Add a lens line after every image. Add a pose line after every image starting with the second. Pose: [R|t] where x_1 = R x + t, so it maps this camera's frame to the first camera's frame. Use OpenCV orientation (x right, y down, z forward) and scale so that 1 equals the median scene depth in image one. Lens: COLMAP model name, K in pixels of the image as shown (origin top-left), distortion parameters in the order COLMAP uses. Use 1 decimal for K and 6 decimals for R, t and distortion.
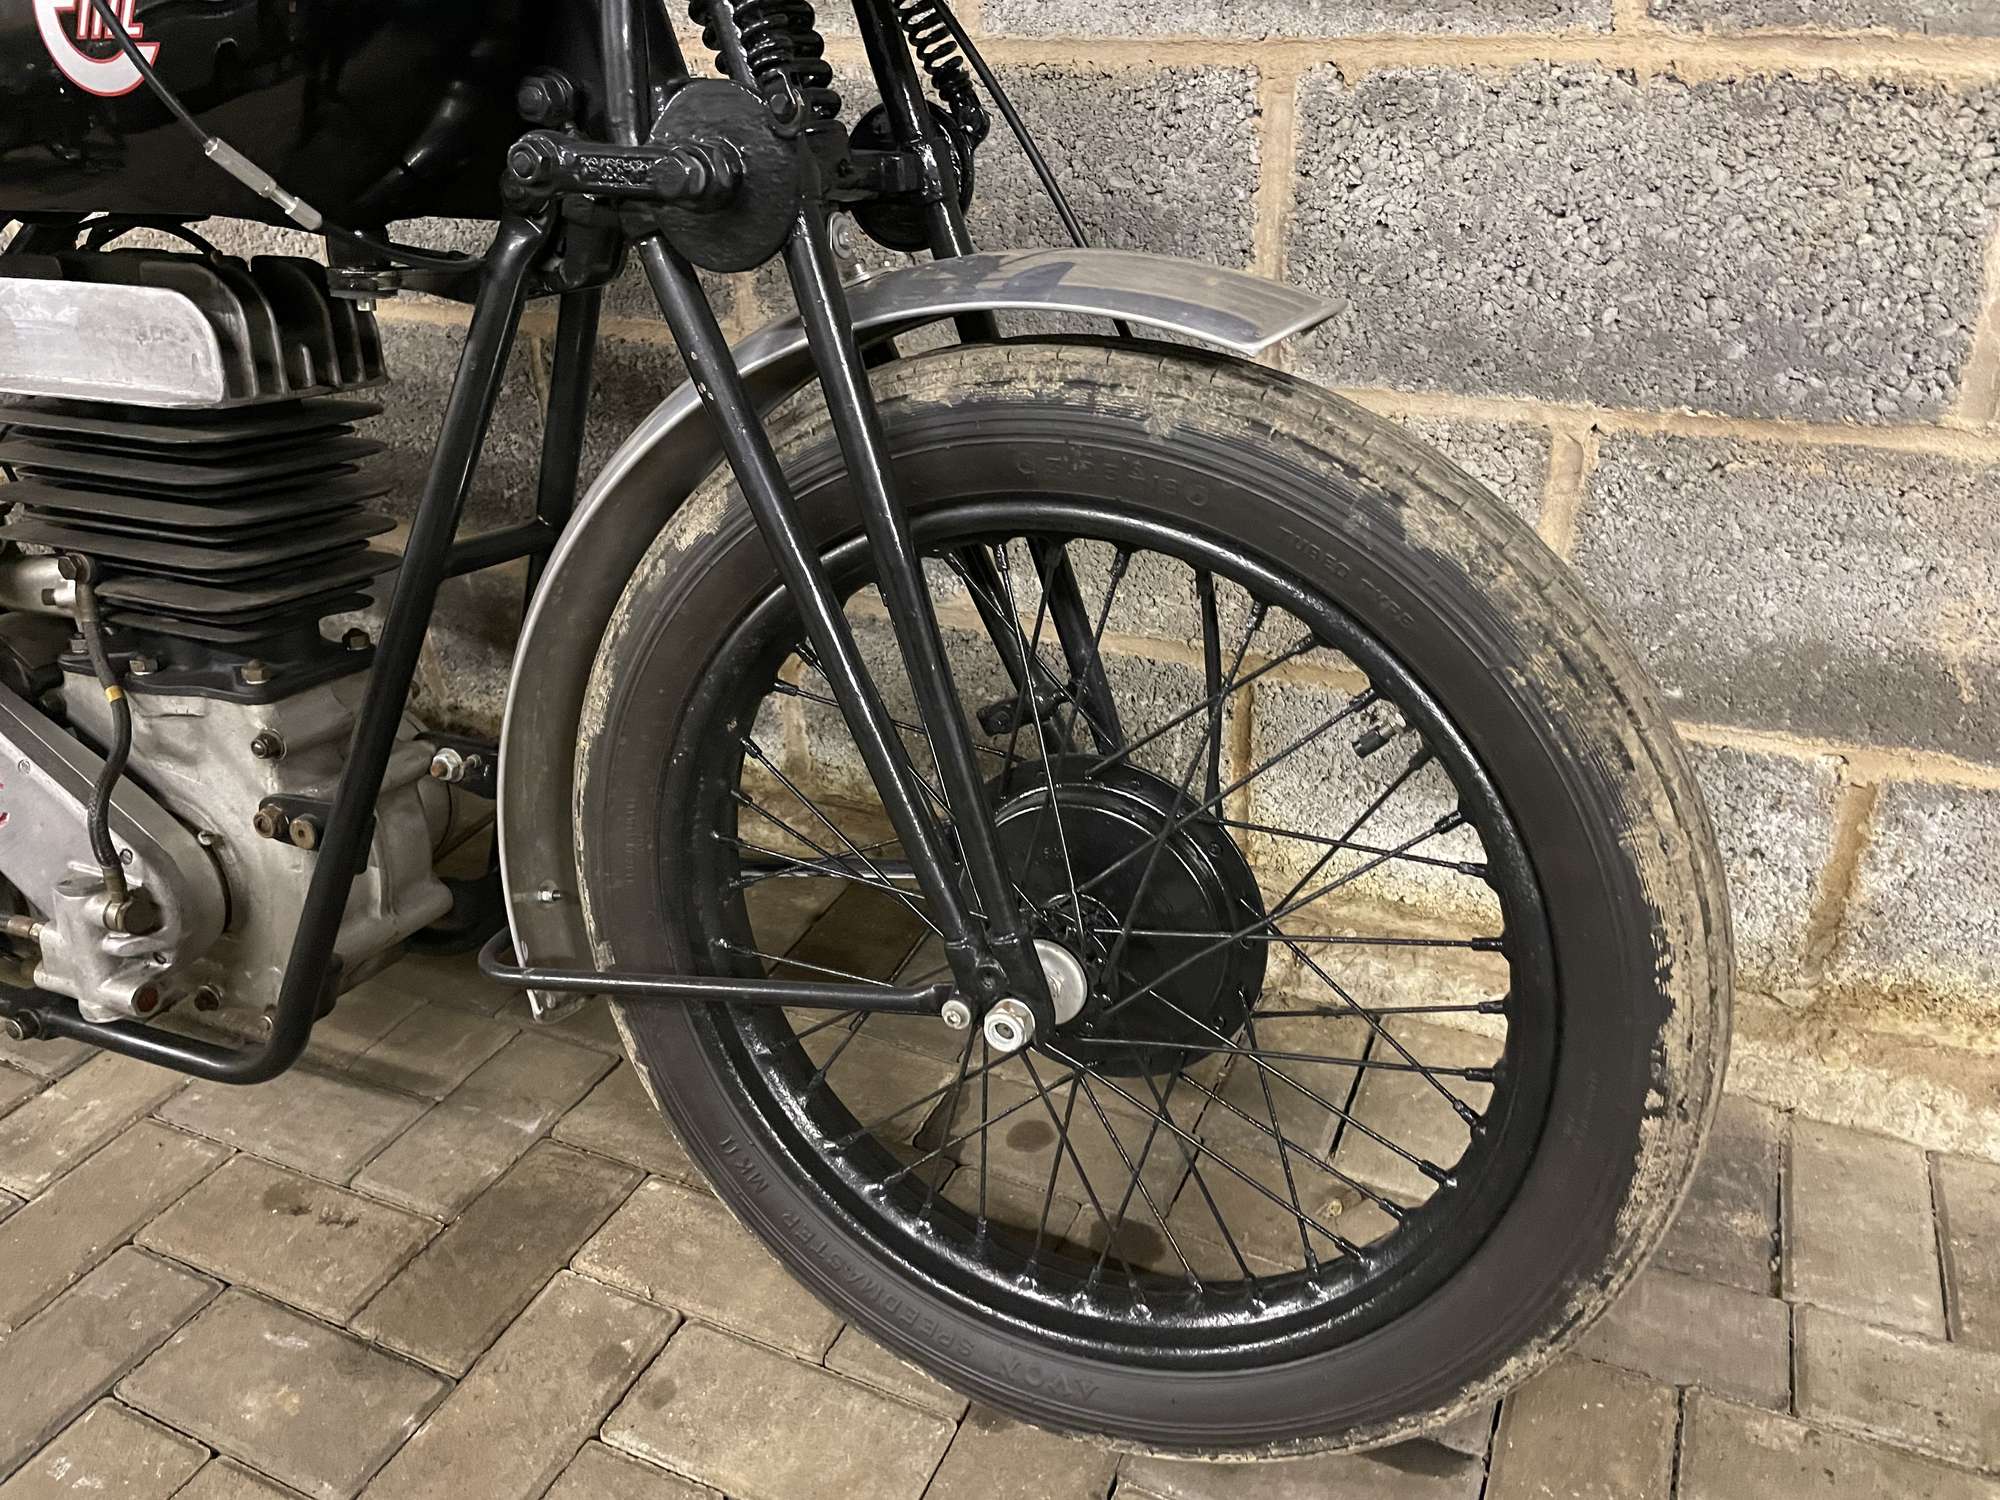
lens RADIAL K [[1528.7, 0, 1022.5], [0, 1528.7, 758.5], [0, 0, 1]] dist [0.083333, -0.120966]
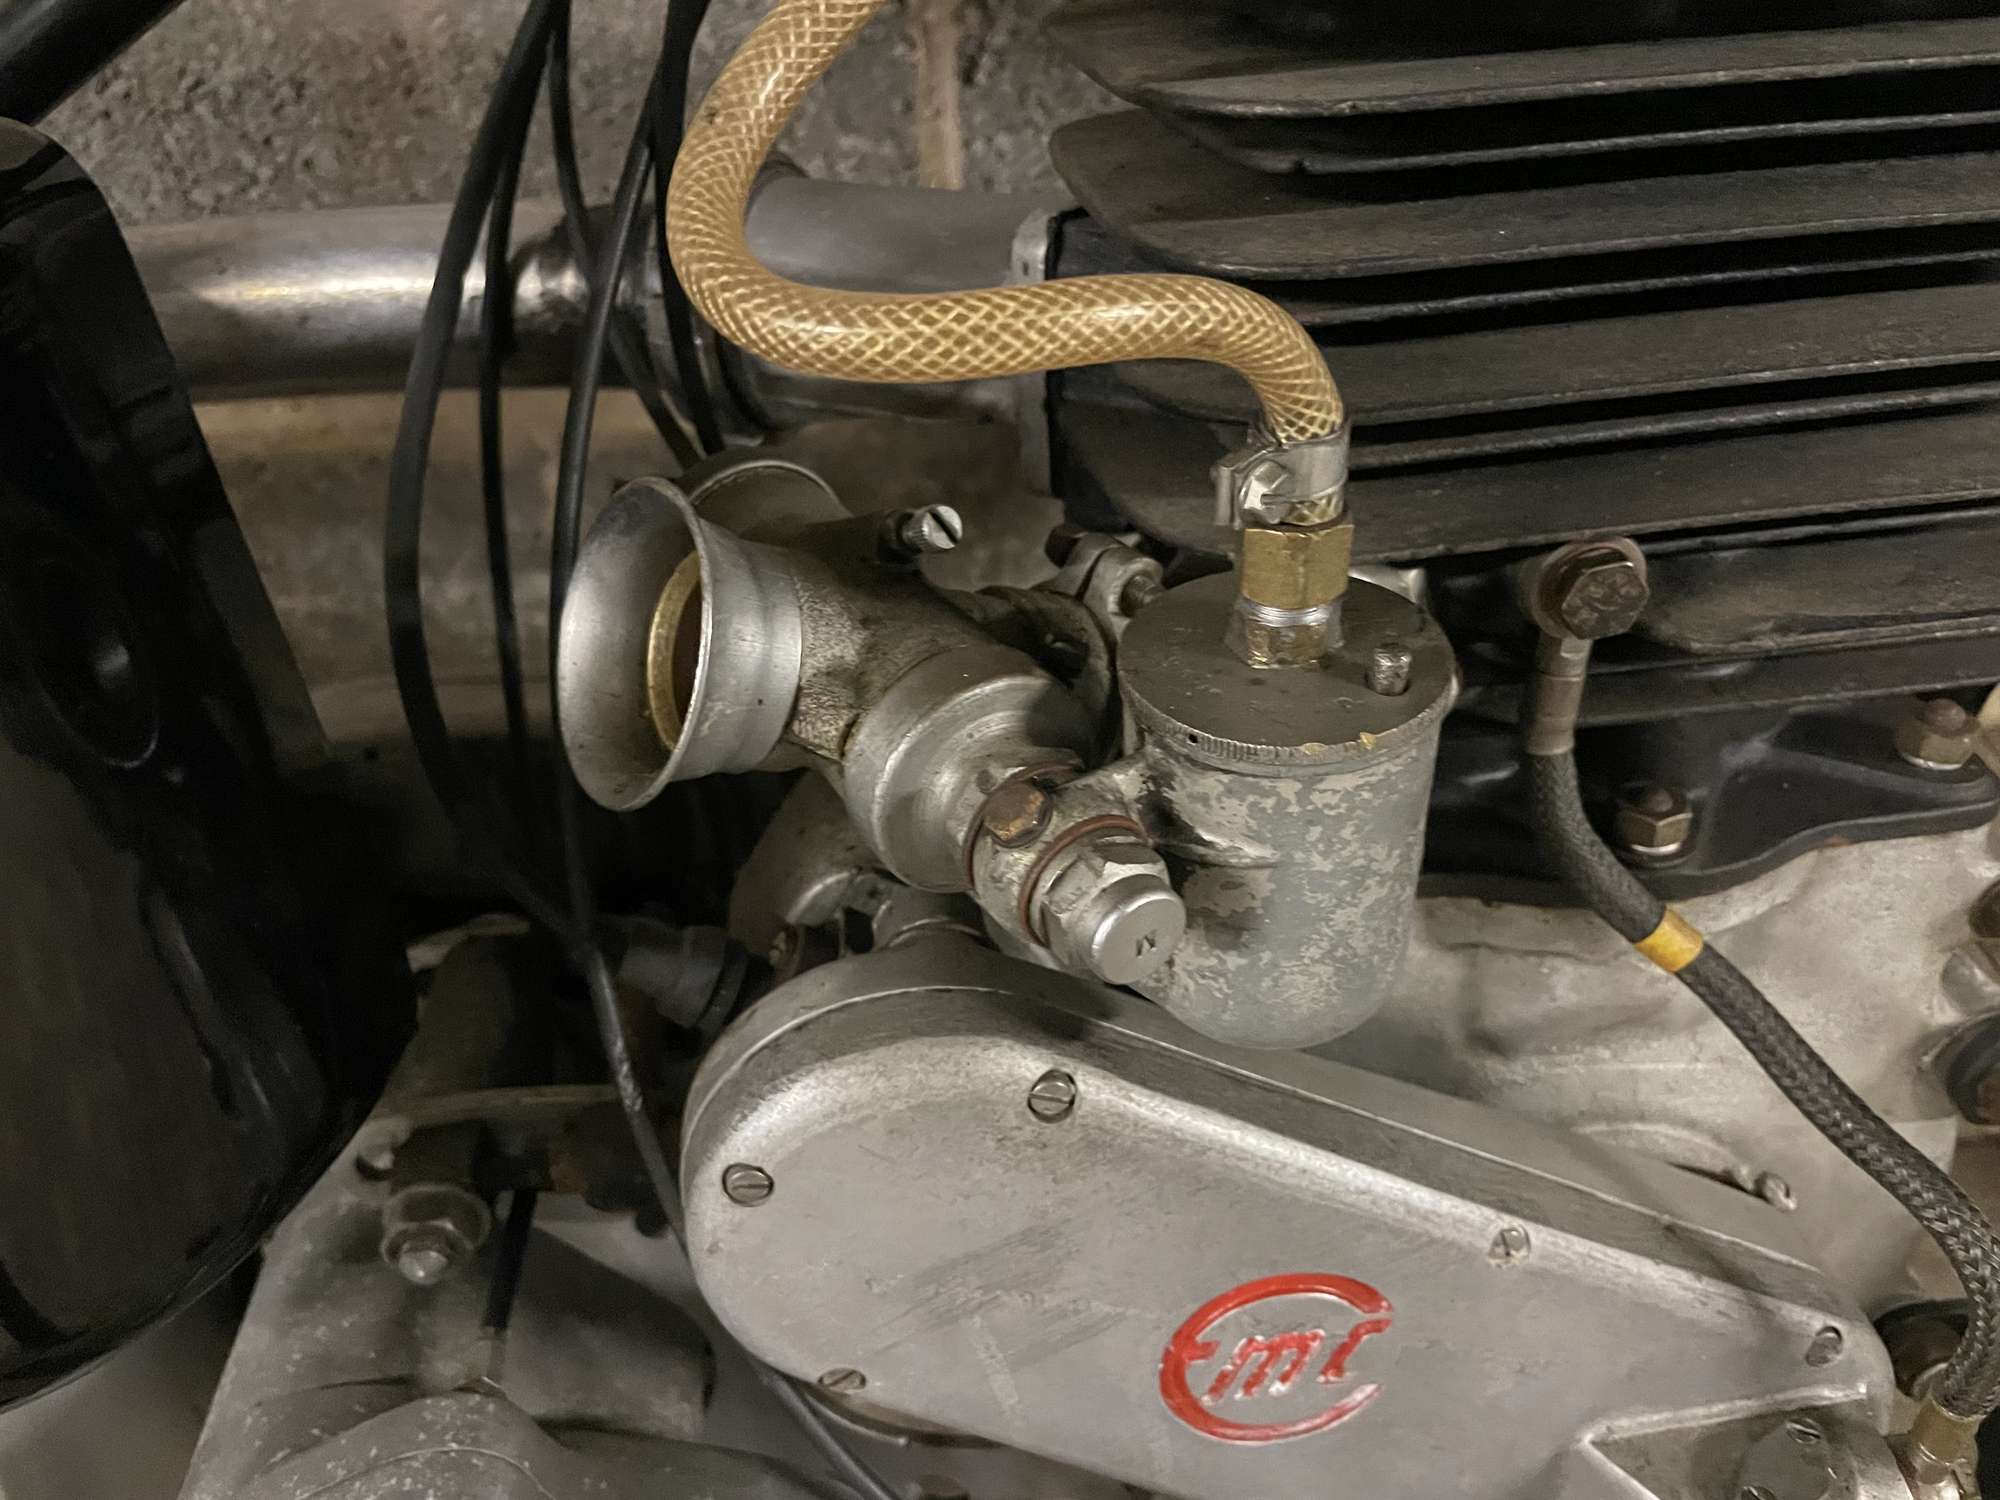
lens RADIAL K [[1528.7, 0, 977.2], [0, 1528.7, 771.4], [0, 0, 1]] dist [0.083333, -0.120966]
pose [[0.870159, -0.324868, 0.370518, -0.808492], [0.252073, 0.939539, 0.231790, -0.182746], [-0.423417, -0.108296, 0.899439, 0.758478]]
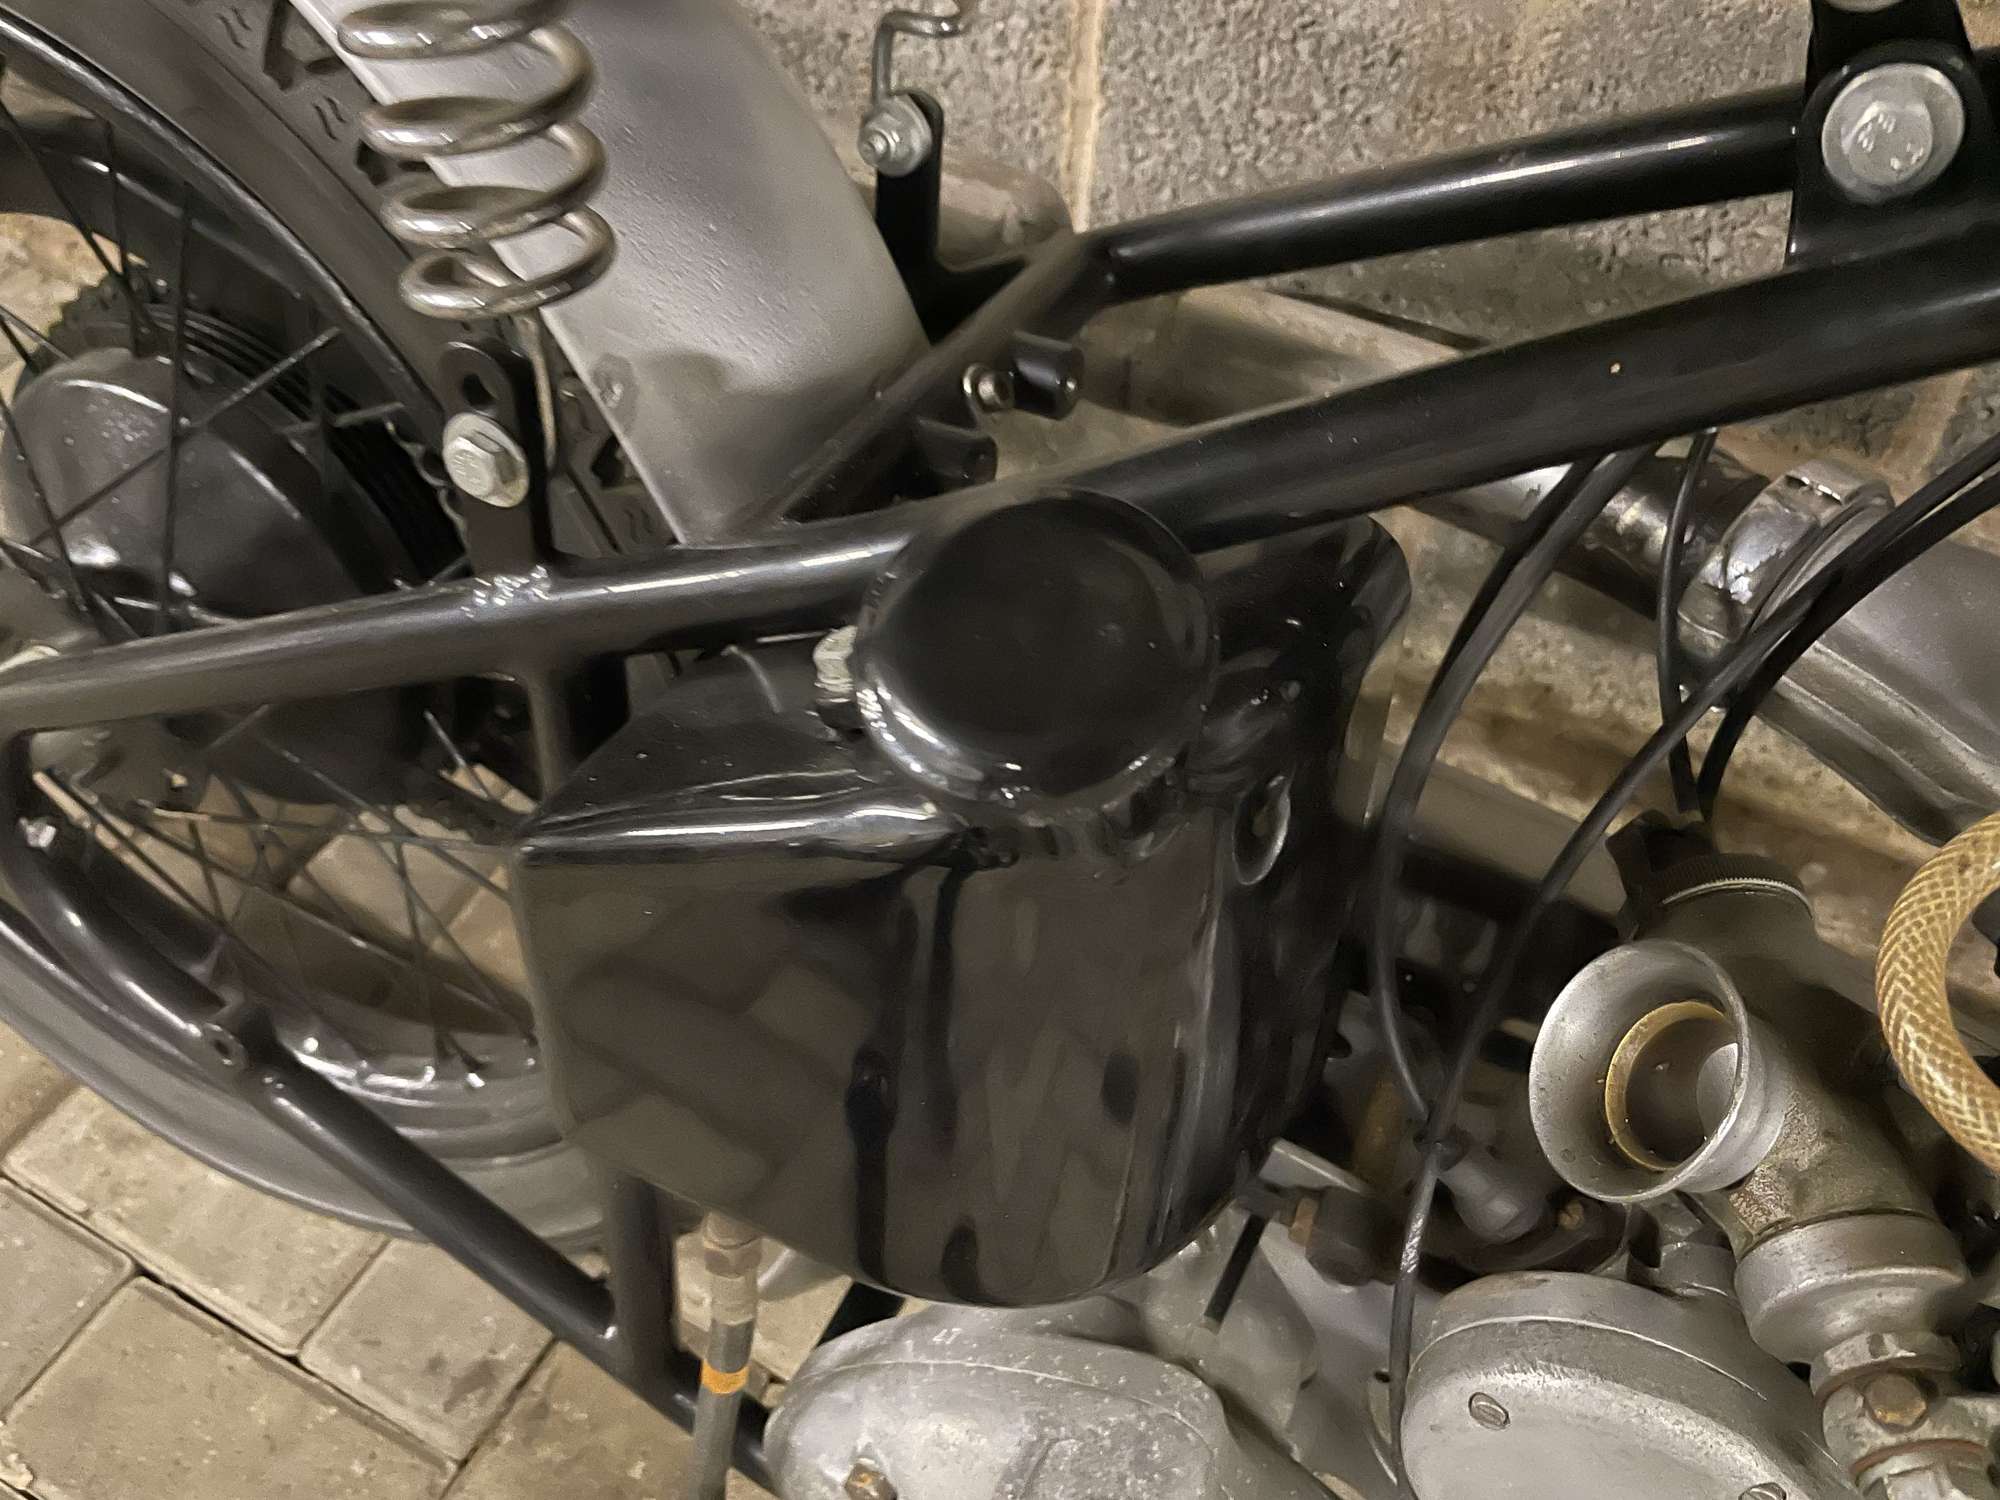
lens RADIAL K [[1528.7, 0, 1005.1], [0, 1528.7, 749.6], [0, 0, 1]] dist [0.083333, -0.120966]
pose [[0.997278, 0.071712, 0.017165, -0.891721], [-0.073318, 0.939569, 0.334416, -0.309561], [0.007854, -0.334764, 0.942269, 0.735296]]
